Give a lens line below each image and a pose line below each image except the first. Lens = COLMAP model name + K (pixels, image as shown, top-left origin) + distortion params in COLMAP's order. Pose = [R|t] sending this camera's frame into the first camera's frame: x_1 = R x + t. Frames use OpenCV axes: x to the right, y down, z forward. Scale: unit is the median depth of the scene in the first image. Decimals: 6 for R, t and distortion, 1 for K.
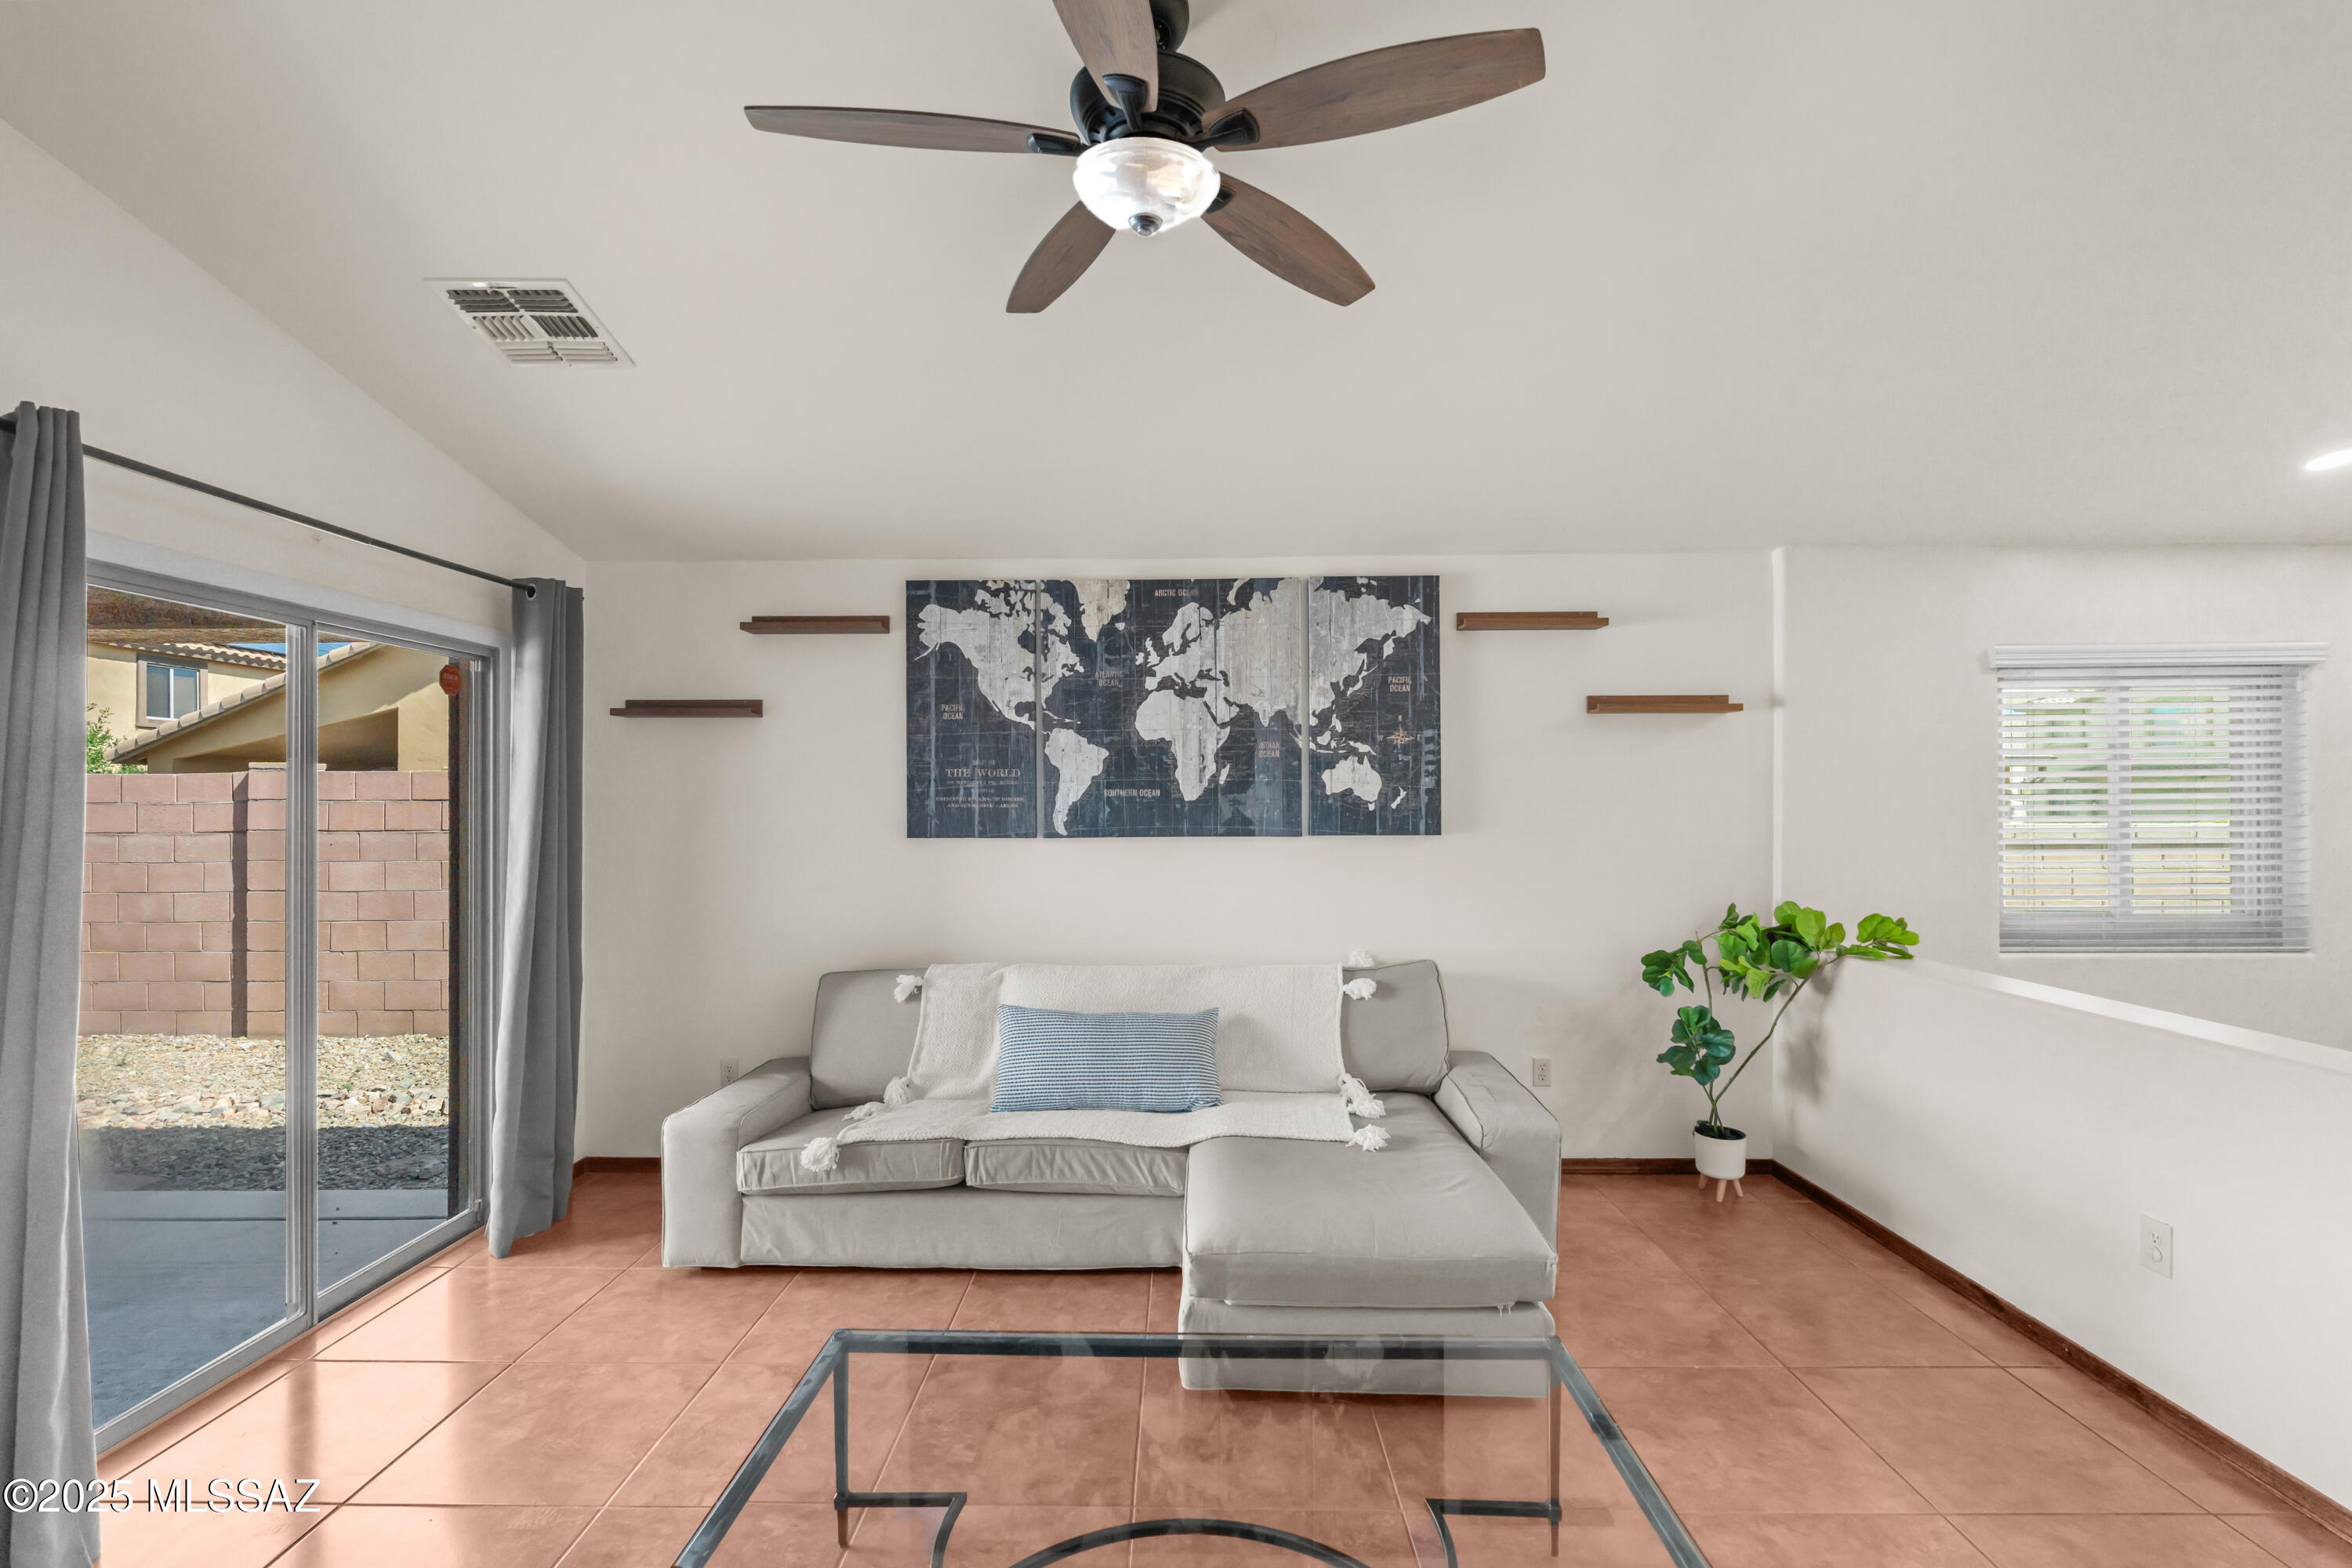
lens RADIAL K [[1056.4, 0, 1169.6], [0, 1056.4, 791.6], [0, 0, 1]] dist [-0.004093, 0.002247]
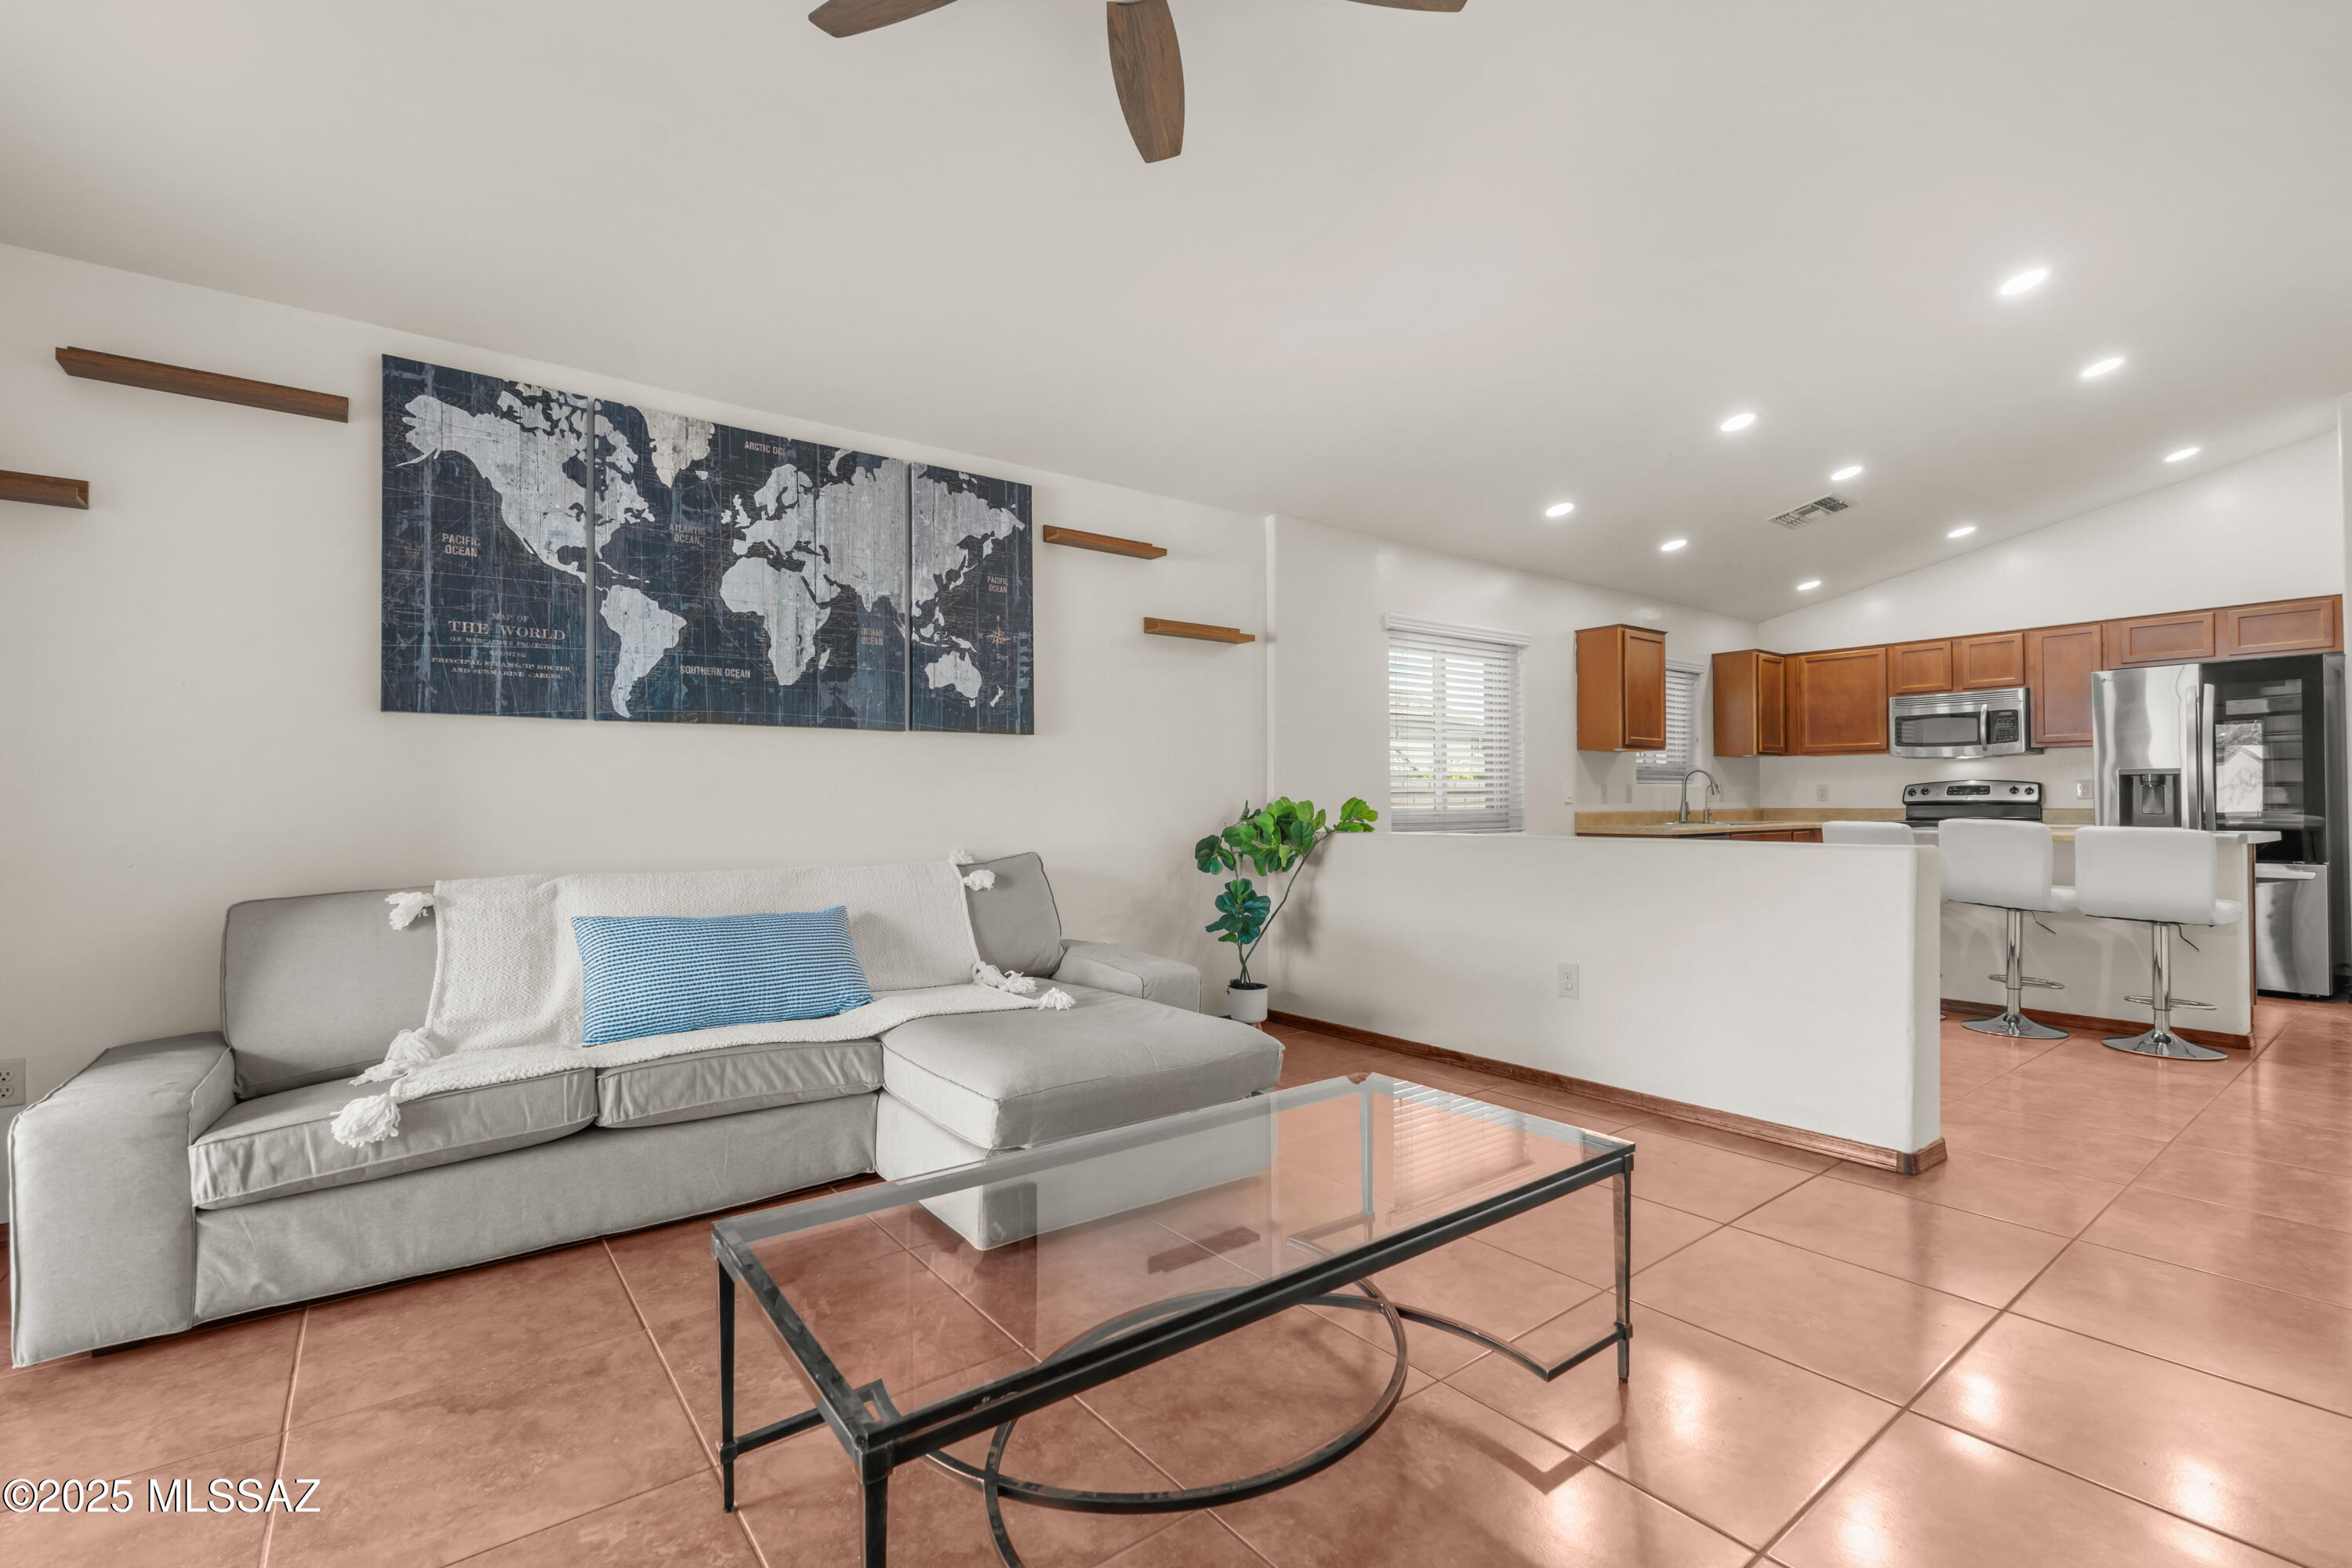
lens RADIAL K [[1056.4, 0, 1184.1], [0, 1056.4, 787.7], [0, 0, 1]] dist [-0.004093, 0.002247]
pose [[0.775959, 0.010385, 0.630698, -0.290065], [0.001290, 0.999836, -0.018050, 0.115161], [-0.630782, 0.014820, 0.775819, 0.105848]]
